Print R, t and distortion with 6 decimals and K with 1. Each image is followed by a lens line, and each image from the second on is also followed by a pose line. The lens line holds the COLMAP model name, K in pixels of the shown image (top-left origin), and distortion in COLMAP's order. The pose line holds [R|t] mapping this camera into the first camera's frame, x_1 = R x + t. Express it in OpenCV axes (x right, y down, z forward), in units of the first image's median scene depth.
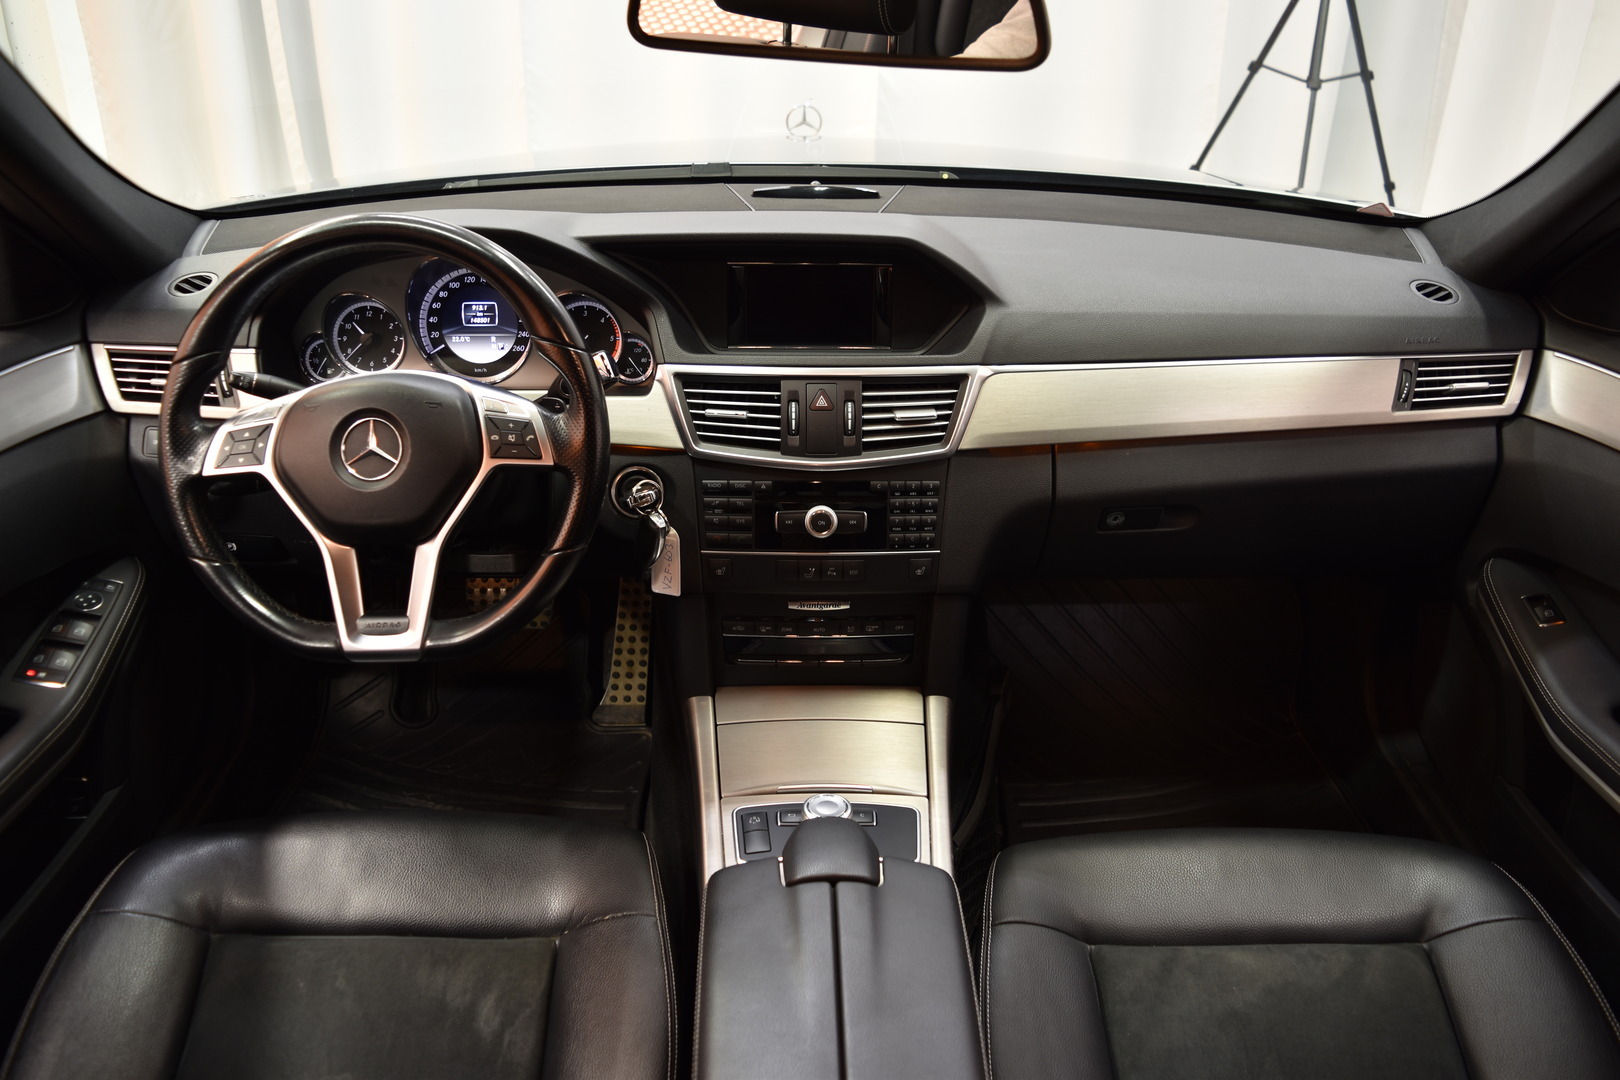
lens RADIAL K [[1265.4, 0, 810.0], [0, 1265.4, 540.0], [0, 0, 1]] dist [-0.091345, 0.001113]
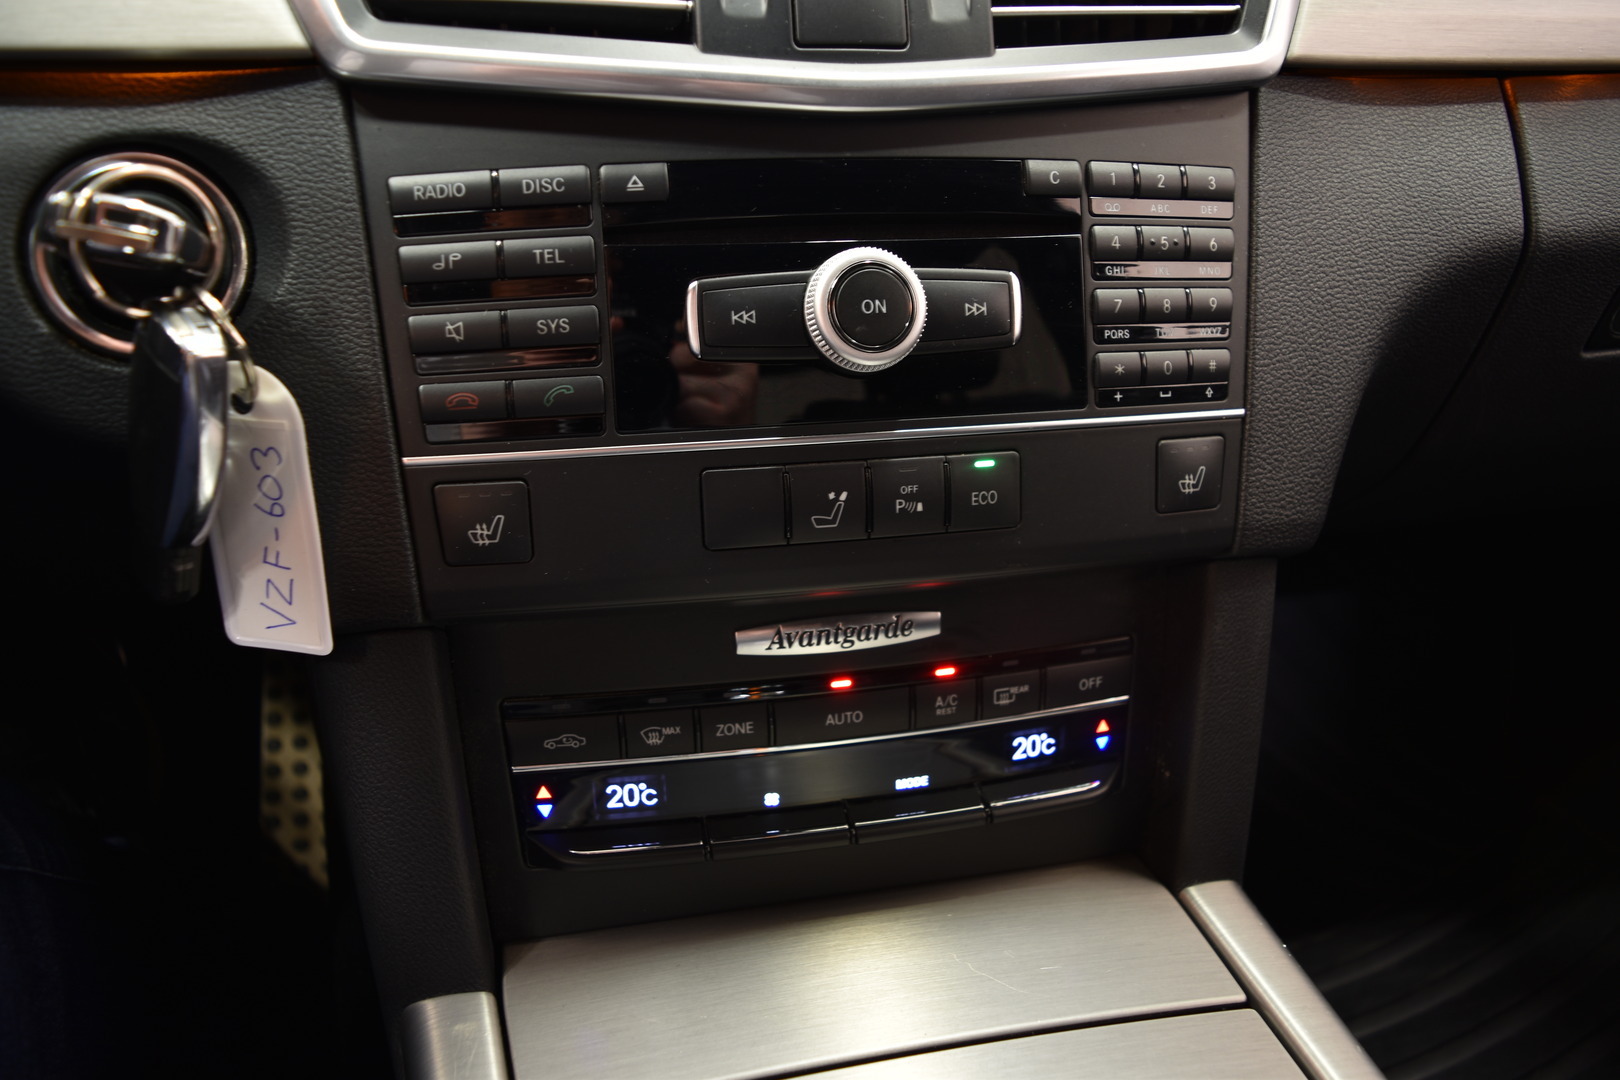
lens RADIAL K [[1265.4, 0, 810.0], [0, 1265.4, 540.0], [0, 0, 1]] dist [-0.091345, 0.001113]
pose [[0.977310, -0.077952, 0.196946, -0.053958], [0.087373, 0.995388, -0.039595, 0.039879], [-0.192951, 0.055905, 0.979614, 0.697962]]
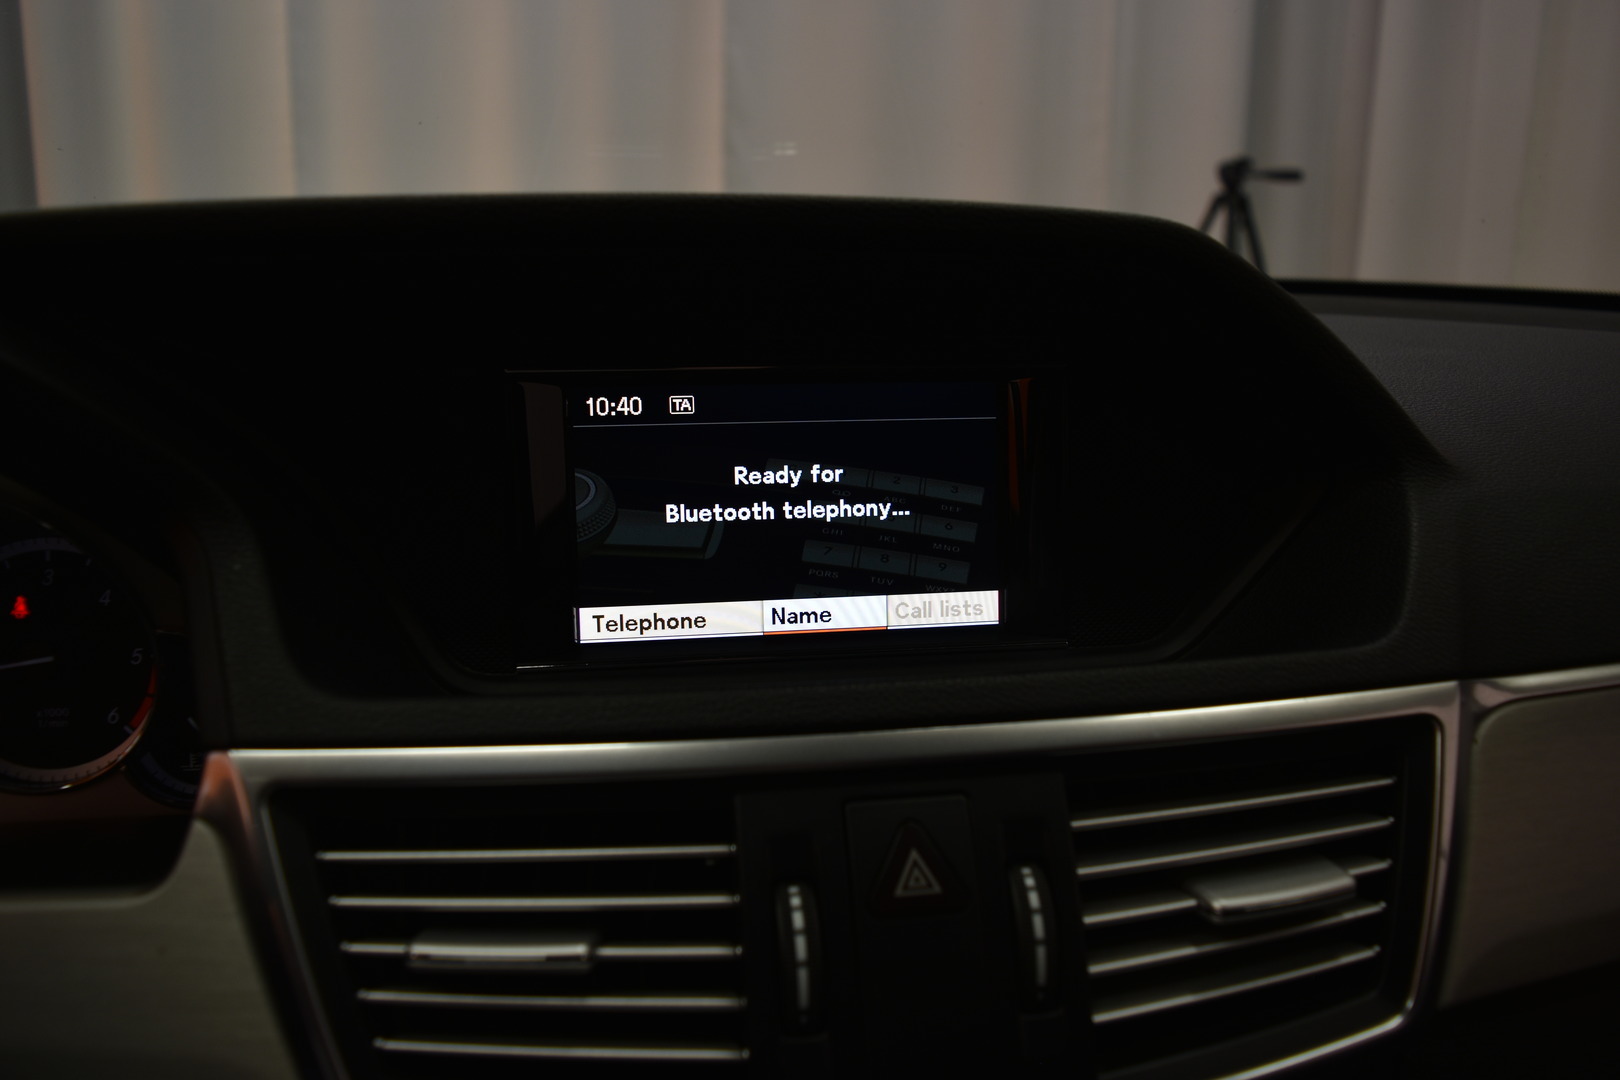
lens RADIAL K [[1265.4, 0, 810.0], [0, 1265.4, 540.0], [0, 0, 1]] dist [-0.091345, 0.001113]
pose [[0.990254, -0.040281, 0.133323, -0.035859], [0.072115, 0.967243, -0.243394, -0.105555], [-0.119151, 0.250636, 0.960721, 0.704794]]
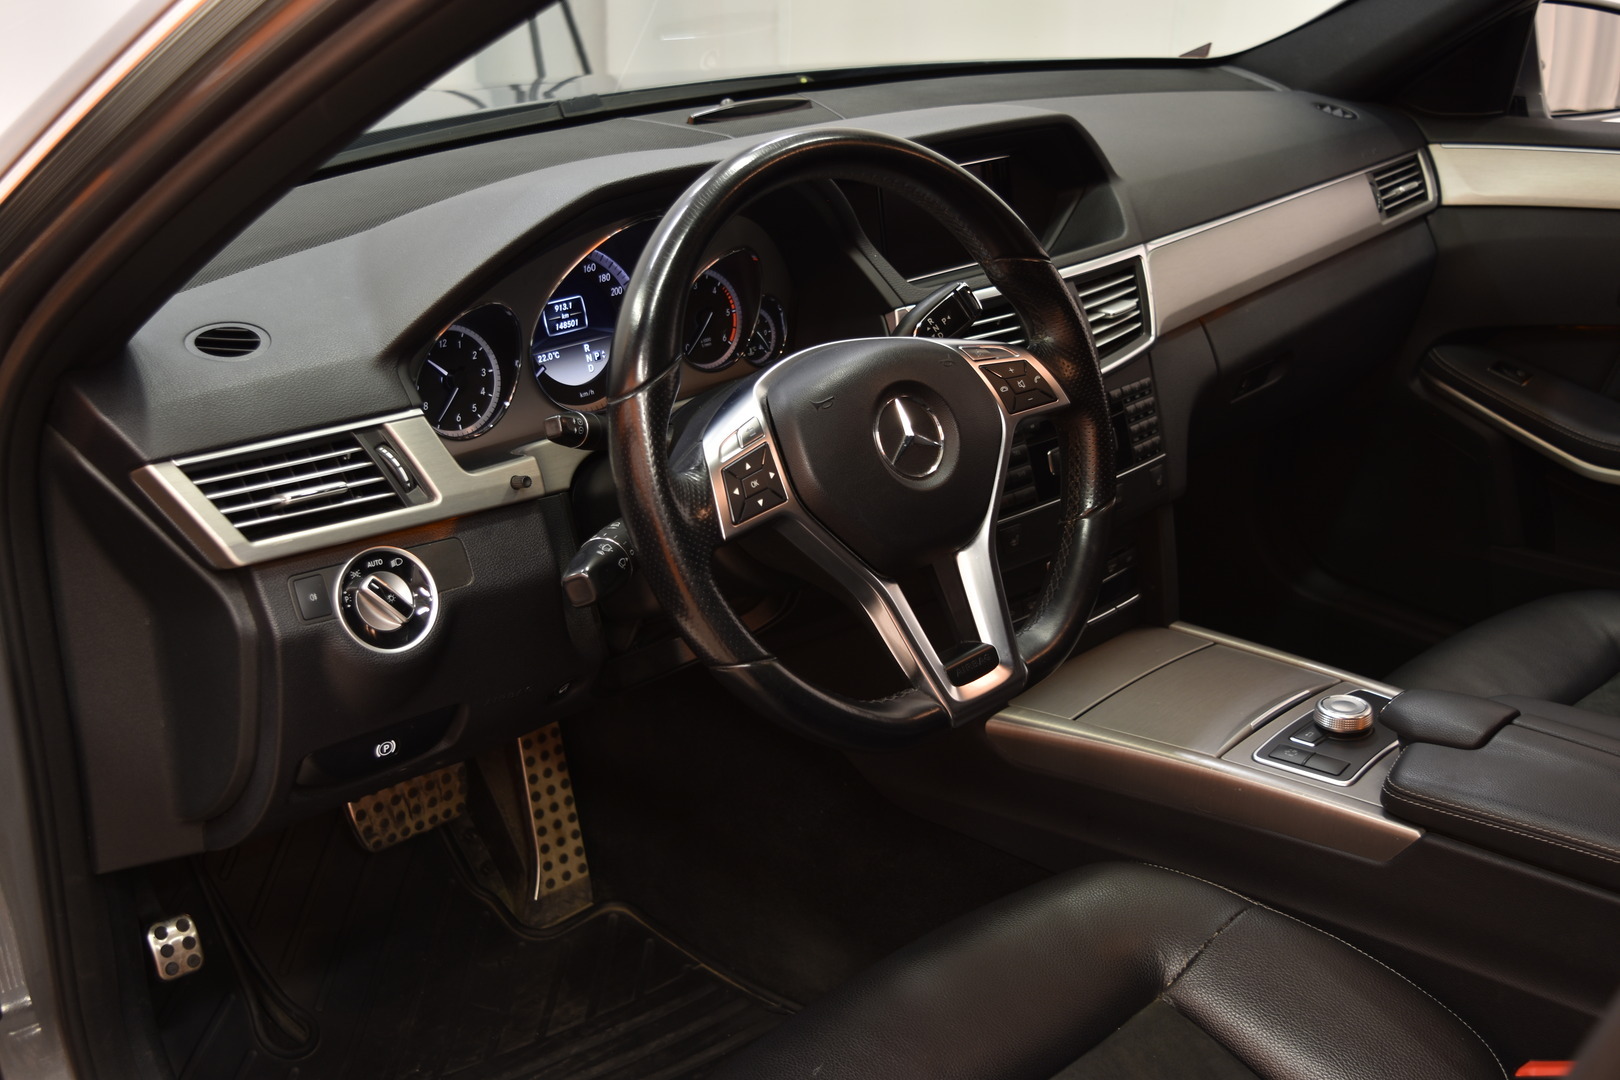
lens RADIAL K [[1774.4, 0, 810.0], [0, 1774.4, 540.0], [0, 0, 1]] dist [-0.076269, -0.000459]
pose [[0.736276, -0.272694, 0.619302, -0.823842], [0.320706, 0.946514, 0.035492, -0.055273], [-0.595856, 0.172482, 0.784350, 0.176280]]
